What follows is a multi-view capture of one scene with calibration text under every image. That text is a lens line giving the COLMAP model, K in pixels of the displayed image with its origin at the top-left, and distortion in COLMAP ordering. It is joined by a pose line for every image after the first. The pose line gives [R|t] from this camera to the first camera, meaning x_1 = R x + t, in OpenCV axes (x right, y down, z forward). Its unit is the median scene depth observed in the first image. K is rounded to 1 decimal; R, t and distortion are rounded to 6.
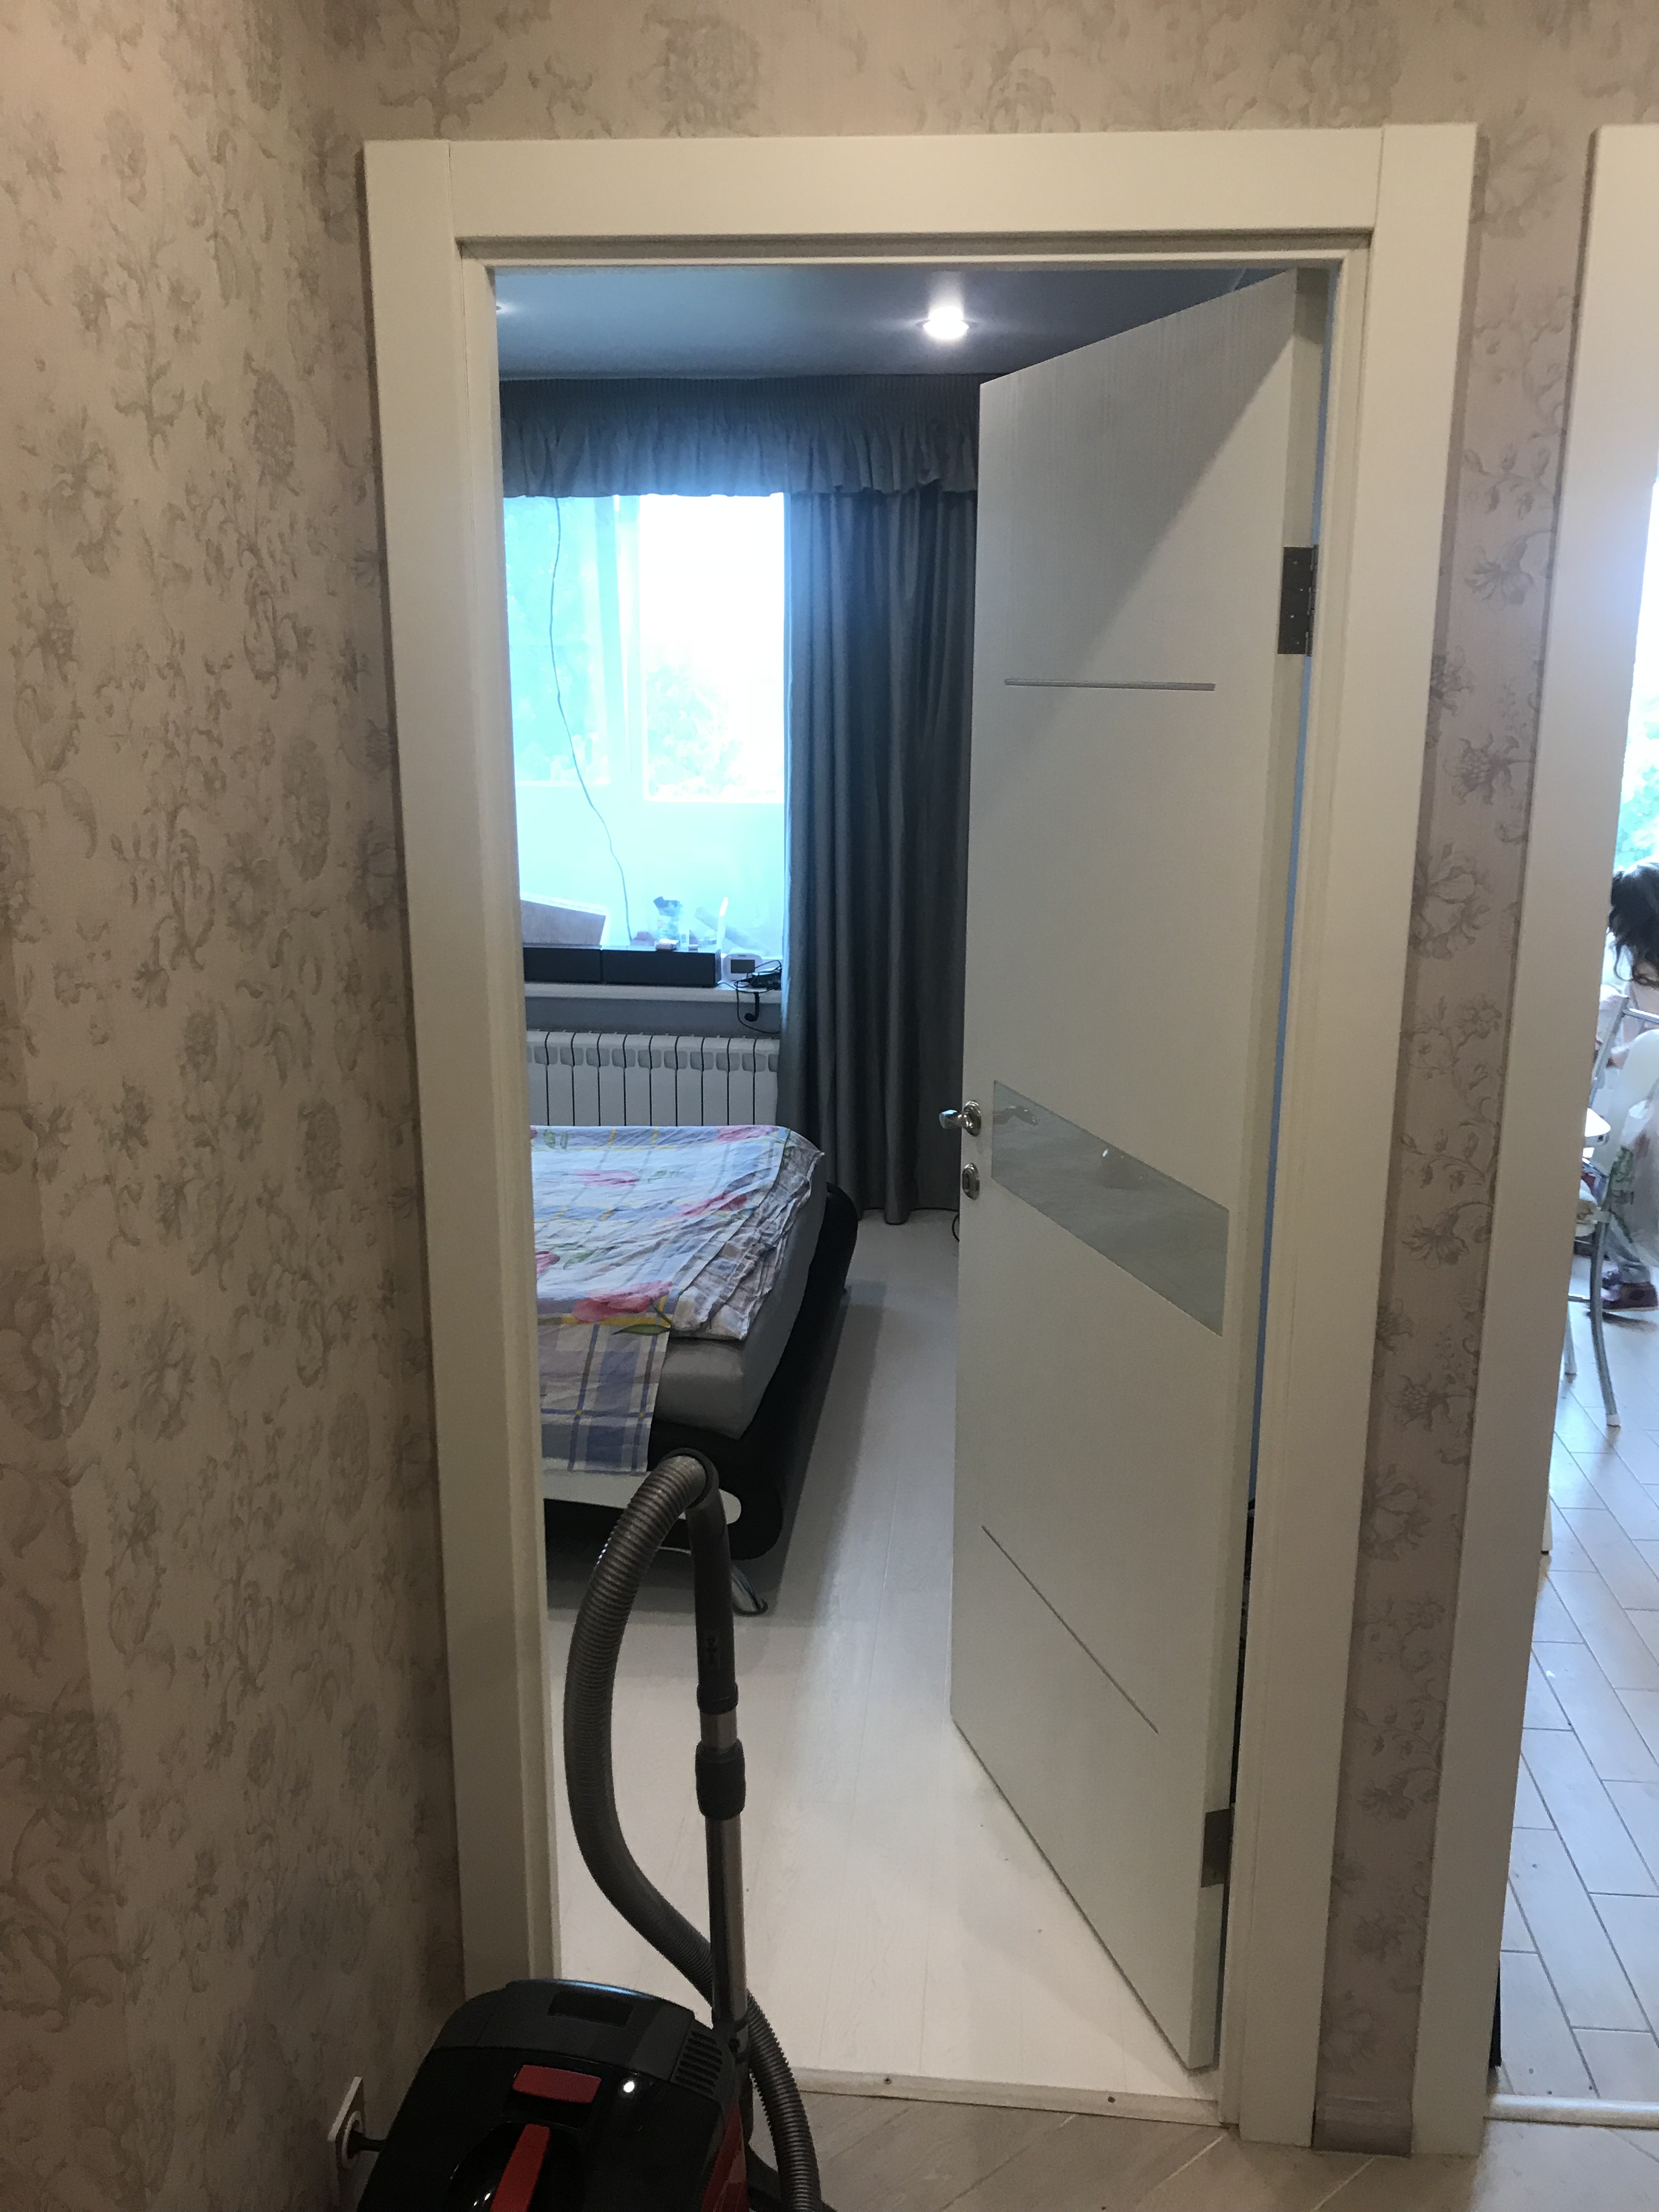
lens RADIAL K [[1812.7, 0, 830.7], [0, 1812.7, 1105.3], [0, 0, 1]] dist [0.000488, 0.000459]
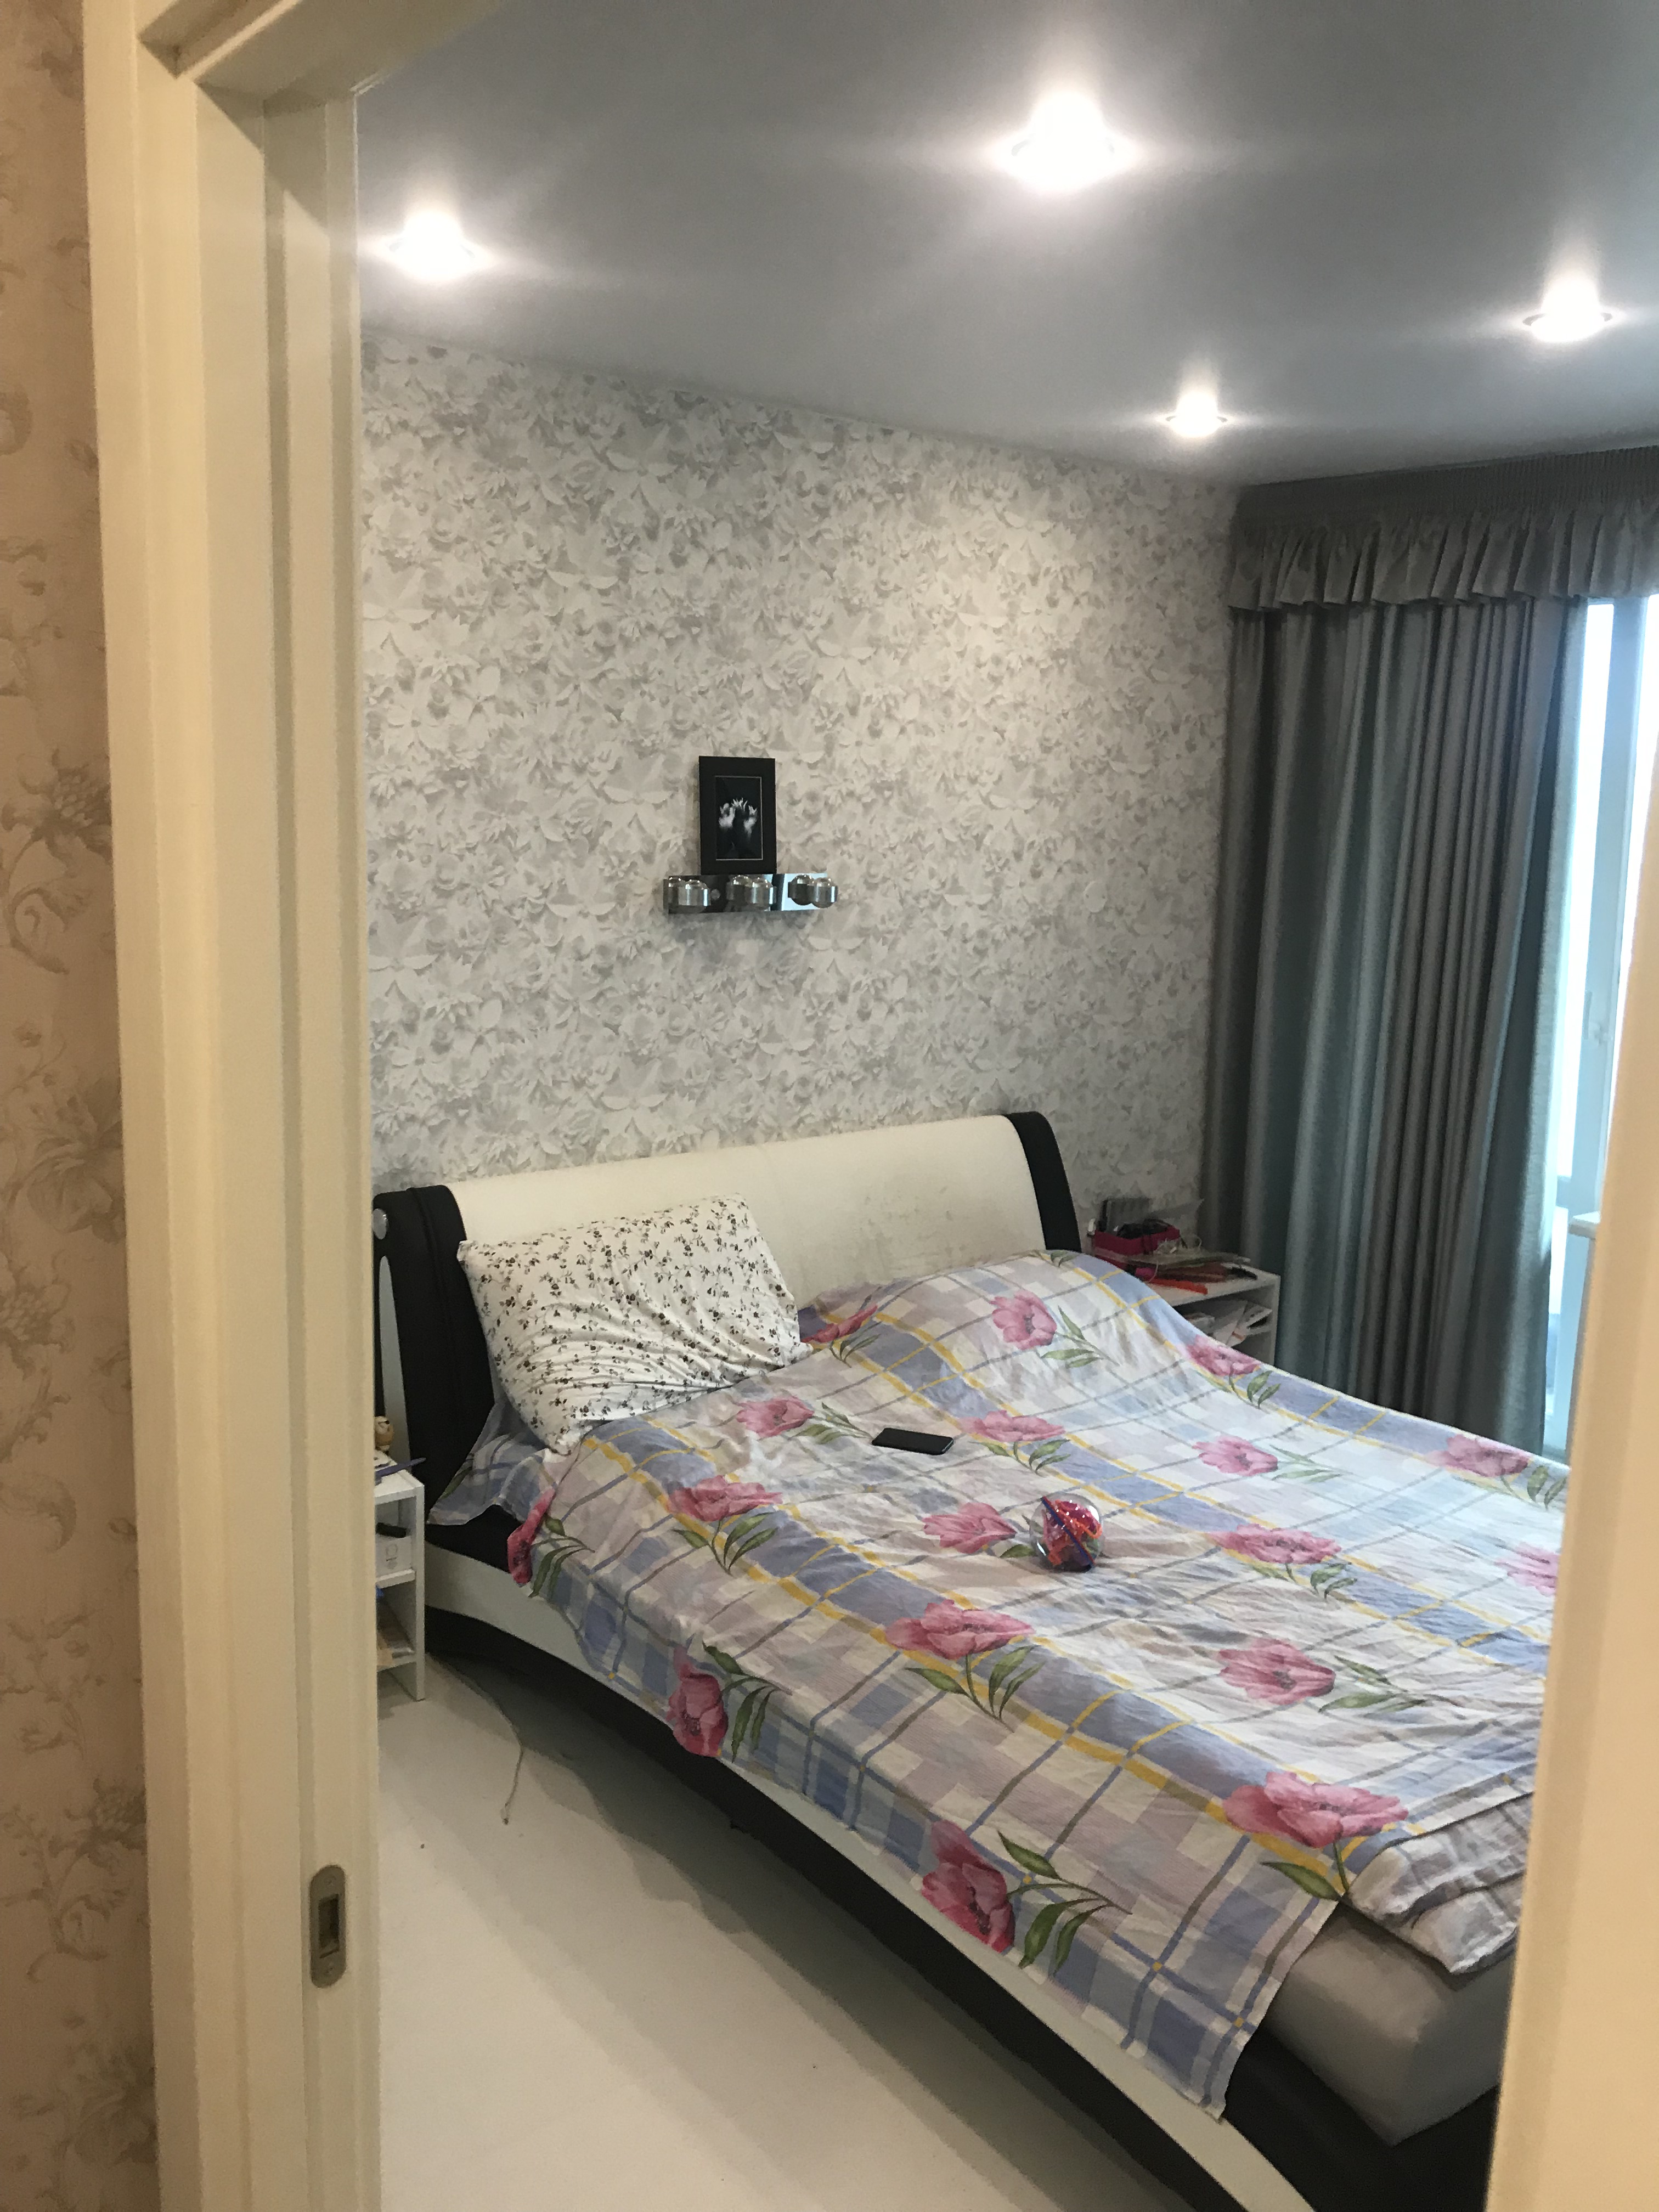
lens RADIAL K [[1812.7, 0, 829.4], [0, 1812.7, 1107.3], [0, 0, 1]] dist [0.000488, 0.000459]
pose [[0.689188, 0.152360, -0.708383, 0.180117], [-0.202755, 0.979139, 0.013334, -0.106994], [0.695637, 0.134439, 0.705702, 0.421961]]
